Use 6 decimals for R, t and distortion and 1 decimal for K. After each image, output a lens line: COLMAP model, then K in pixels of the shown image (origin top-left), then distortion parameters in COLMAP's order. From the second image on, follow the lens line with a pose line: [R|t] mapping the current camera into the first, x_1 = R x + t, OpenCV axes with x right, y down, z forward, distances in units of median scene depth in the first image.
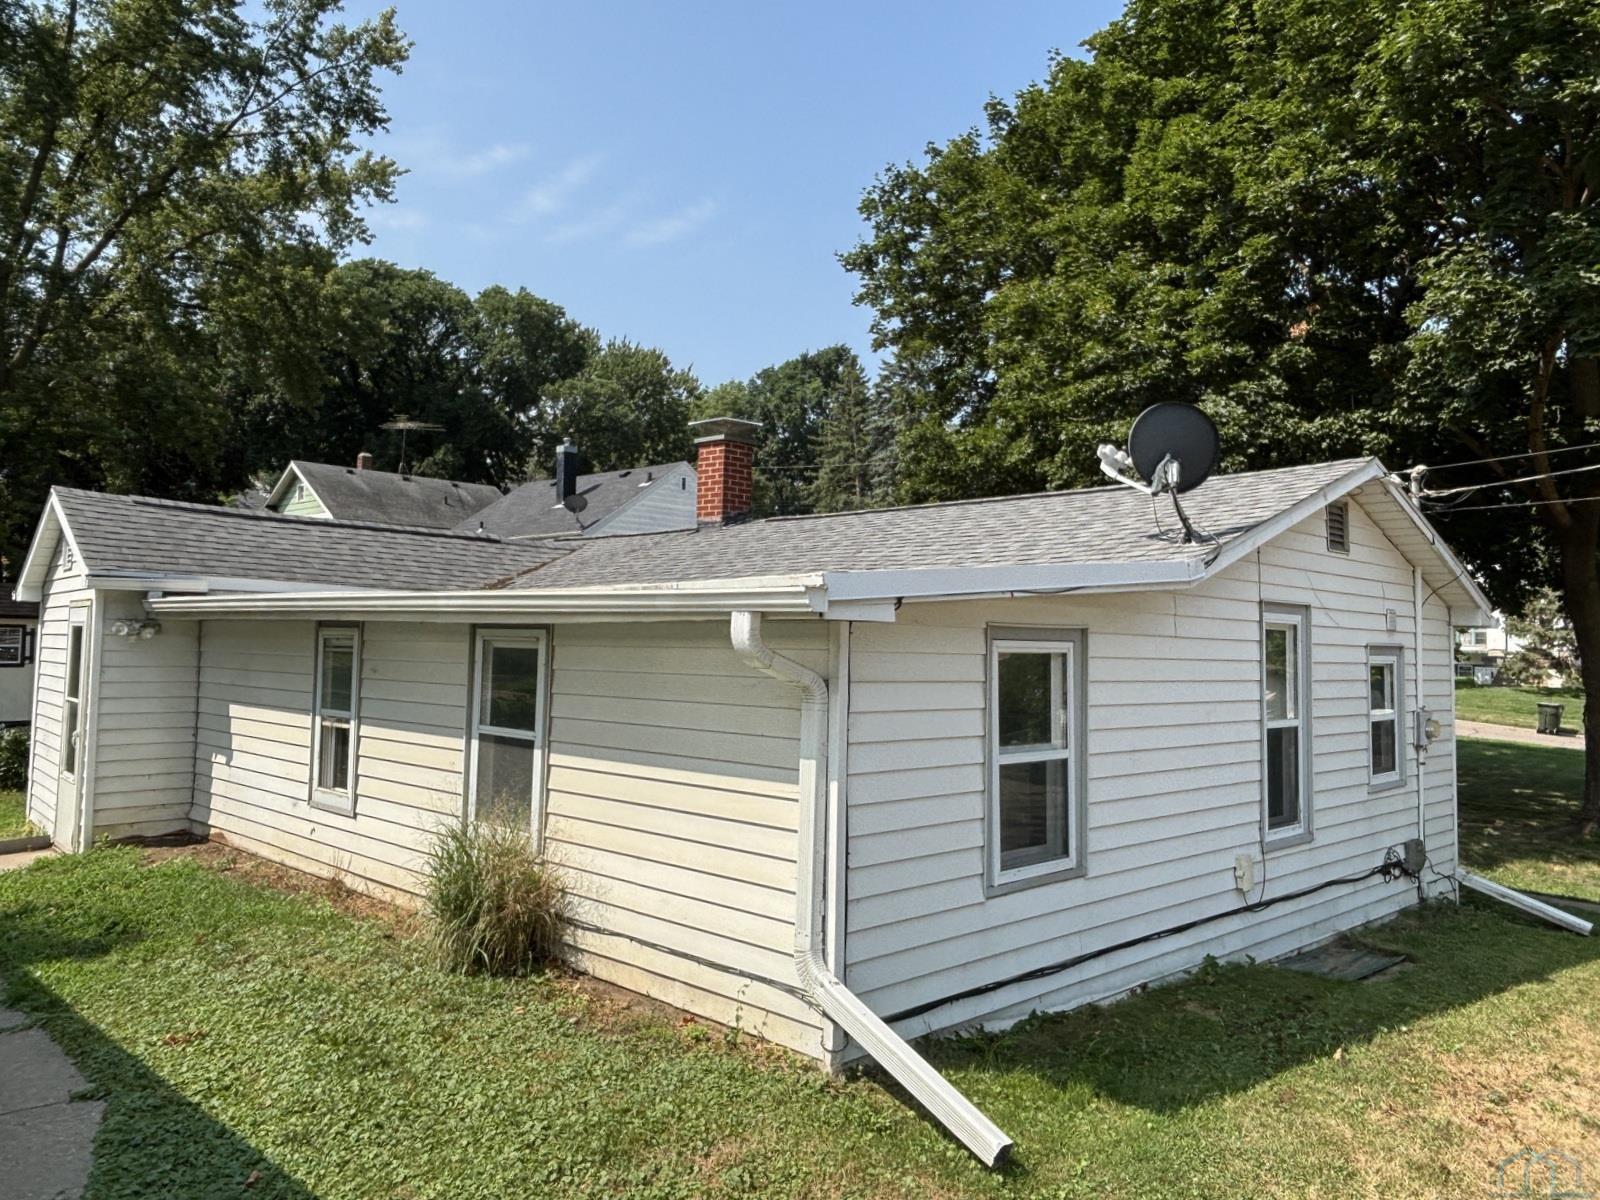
lens RADIAL K [[1200.1, 0, 800.0], [0, 1200.1, 600.0], [0, 0, 1]] dist [0.001606, 0.001978]
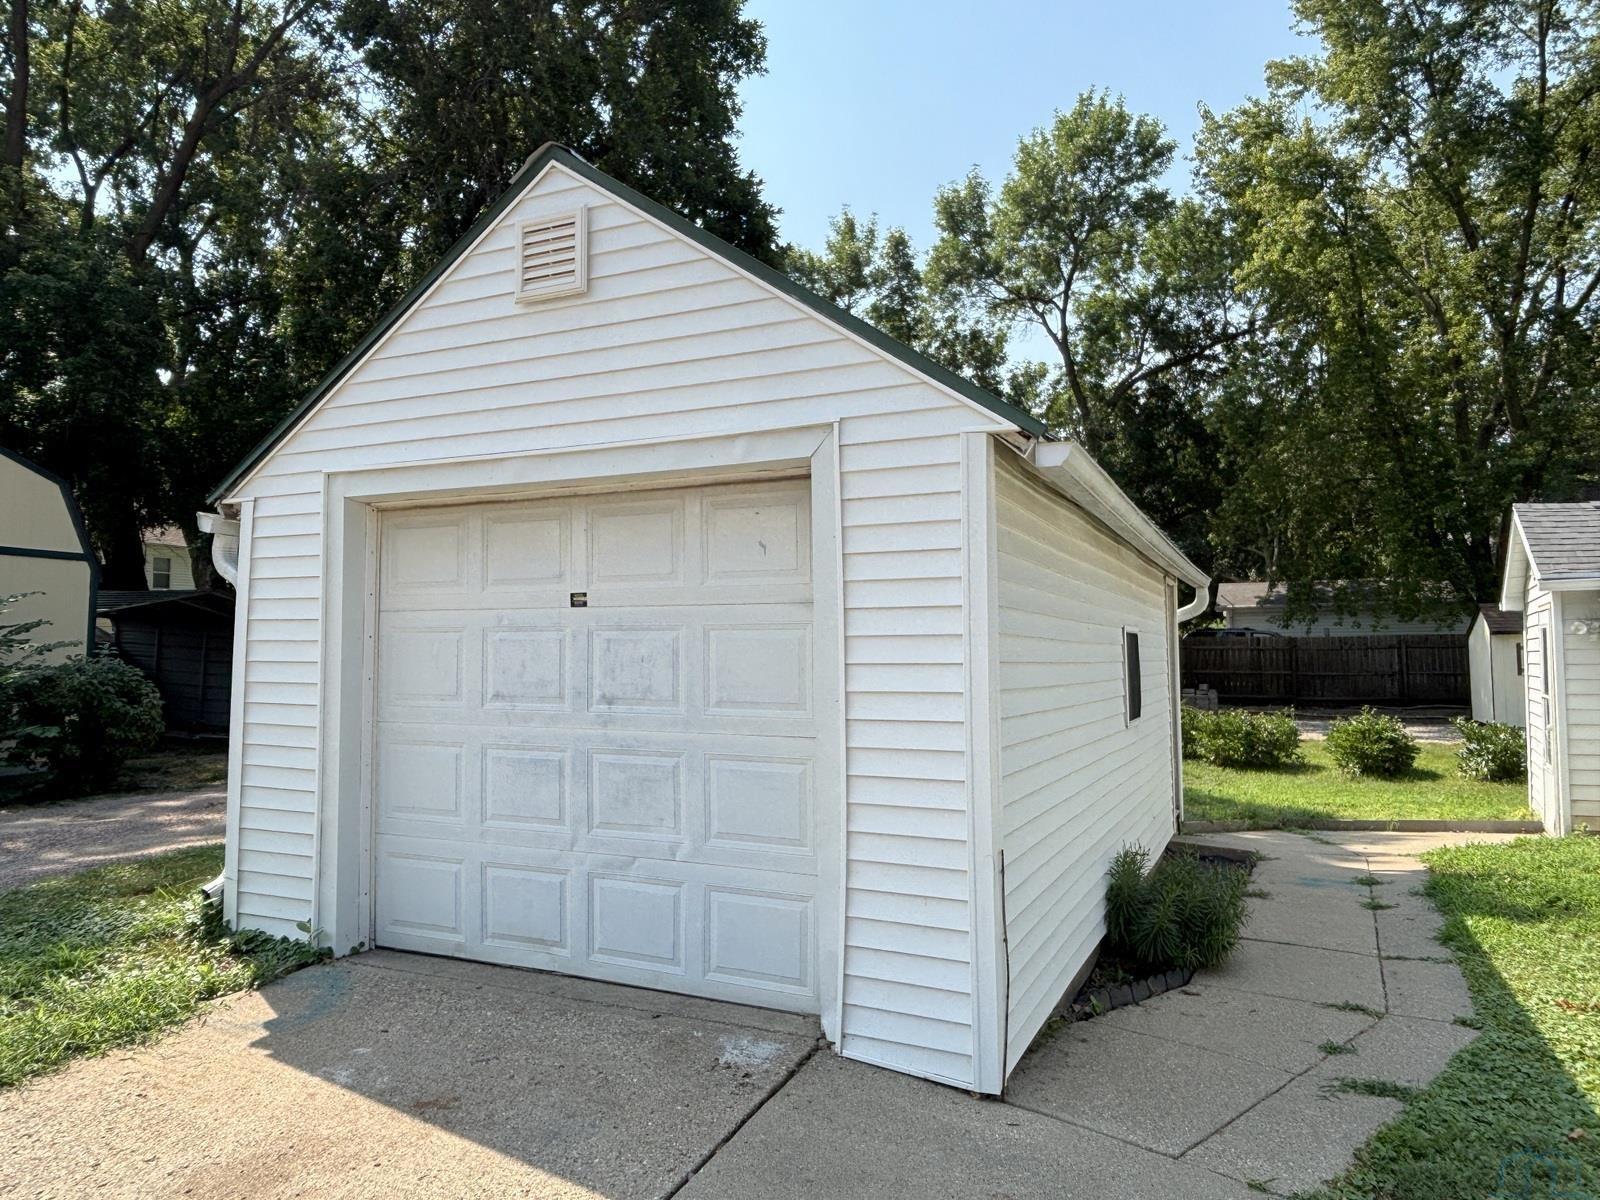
lens RADIAL K [[1058.2, 0, 800.0], [0, 1058.2, 600.0], [0, 0, 1]] dist [0.025895, -0.001794]
pose [[0.358554, -0.067450, -0.931069, 0.123377], [0.046602, 0.997436, -0.054311, 0.036001], [0.932345, -0.023916, 0.360778, 0.053164]]
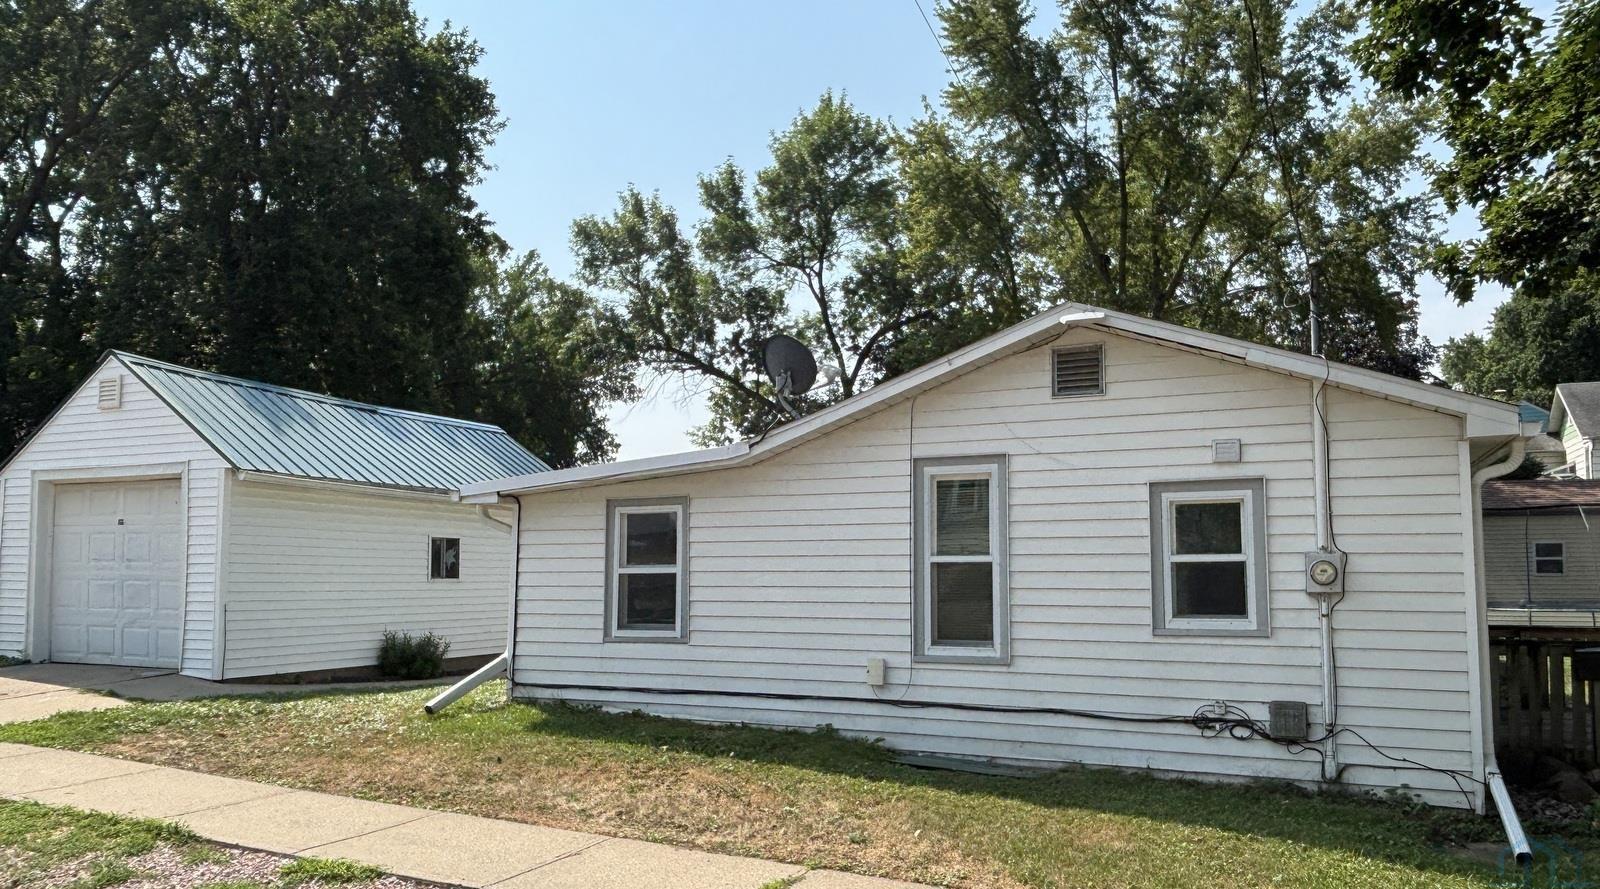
lens RADIAL K [[1154.6, 0, 798.2], [0, 1154.6, 509.0], [0, 0, 1]] dist [0.006985, 0.003741]
pose [[0.363941, -0.072036, -0.928632, 1.902705], [0.044482, 0.997211, -0.059923, 0.153689], [0.930359, -0.019499, 0.366130, 0.586355]]
